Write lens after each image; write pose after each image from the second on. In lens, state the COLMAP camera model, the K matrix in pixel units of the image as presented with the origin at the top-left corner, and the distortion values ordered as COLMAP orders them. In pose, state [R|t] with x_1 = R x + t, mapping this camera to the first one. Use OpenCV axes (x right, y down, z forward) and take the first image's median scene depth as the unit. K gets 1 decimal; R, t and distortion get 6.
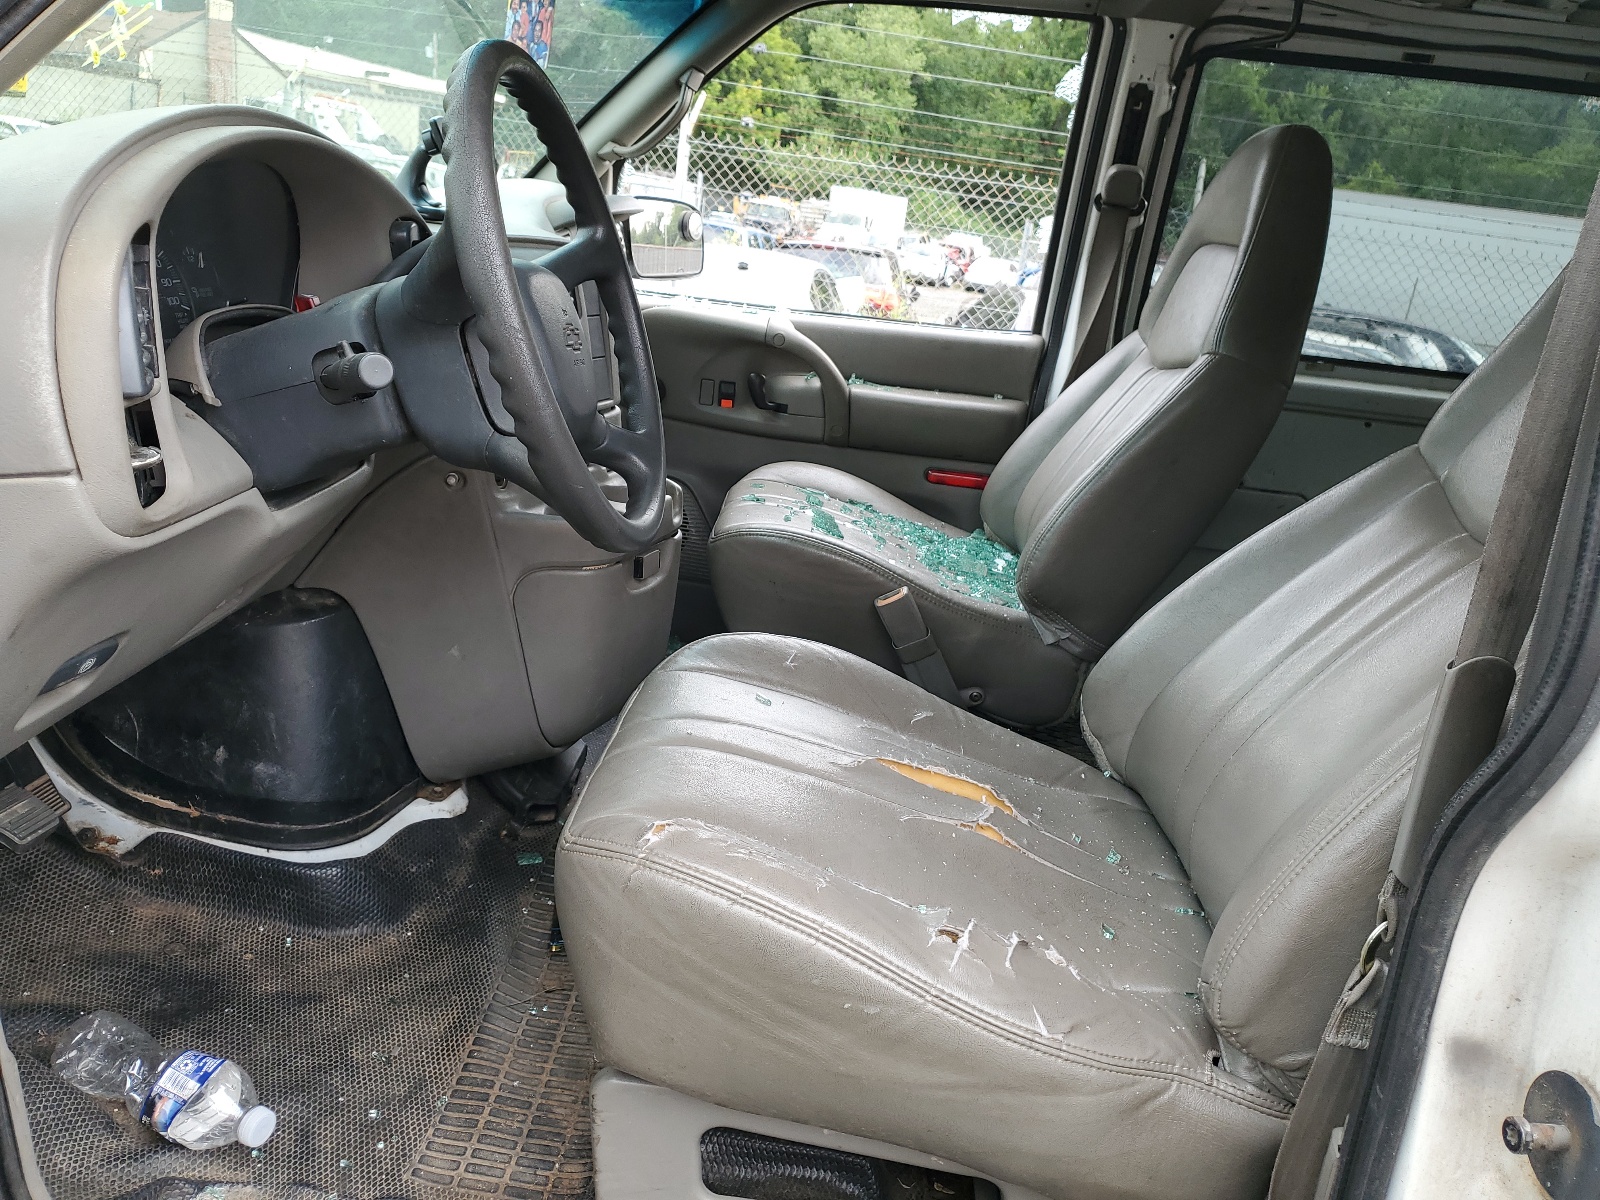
lens RADIAL K [[1222.8, 0, 797.4], [0, 1222.8, 609.0], [0, 0, 1]] dist [0.014999, 0.002545]
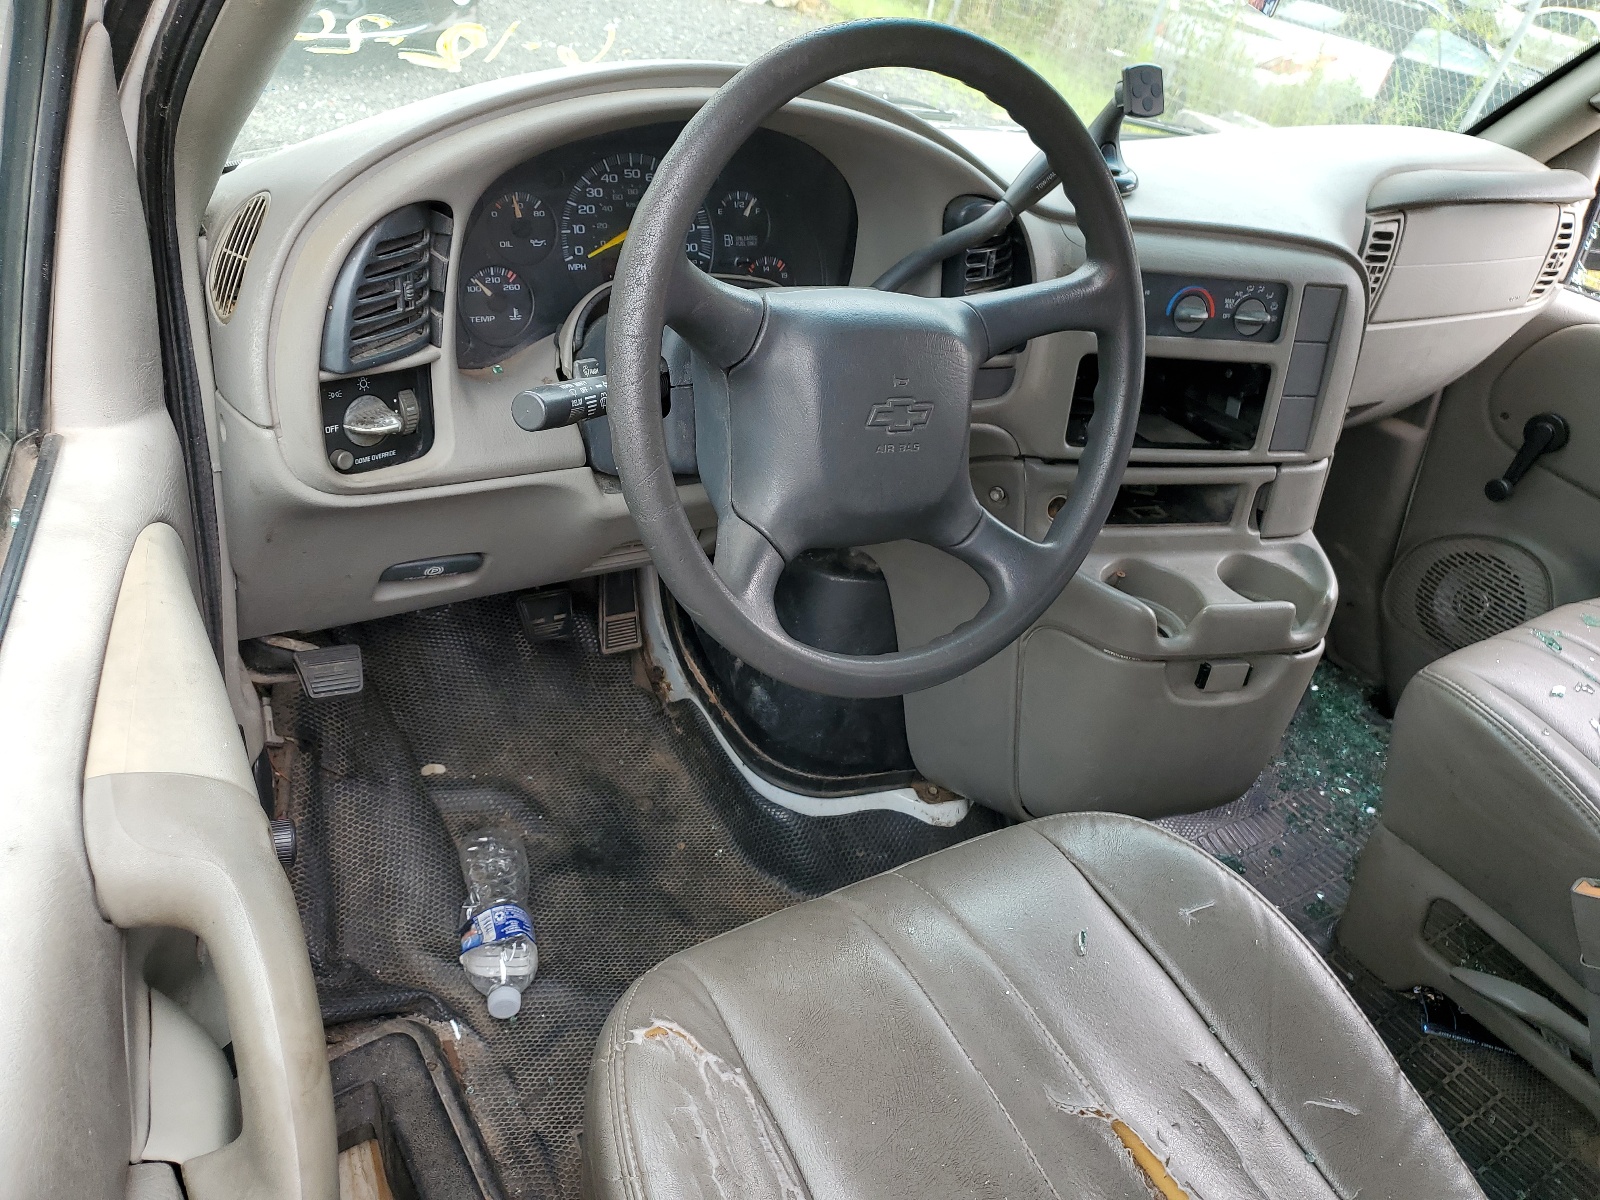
lens RADIAL K [[1222.8, 0, 798.0], [0, 1222.8, 587.7], [0, 0, 1]] dist [0.014999, 0.002545]
pose [[0.614264, 0.403779, -0.677969, 0.237388], [-0.340317, 0.910715, 0.234056, -0.197088], [0.711944, 0.086952, 0.696832, 0.300369]]
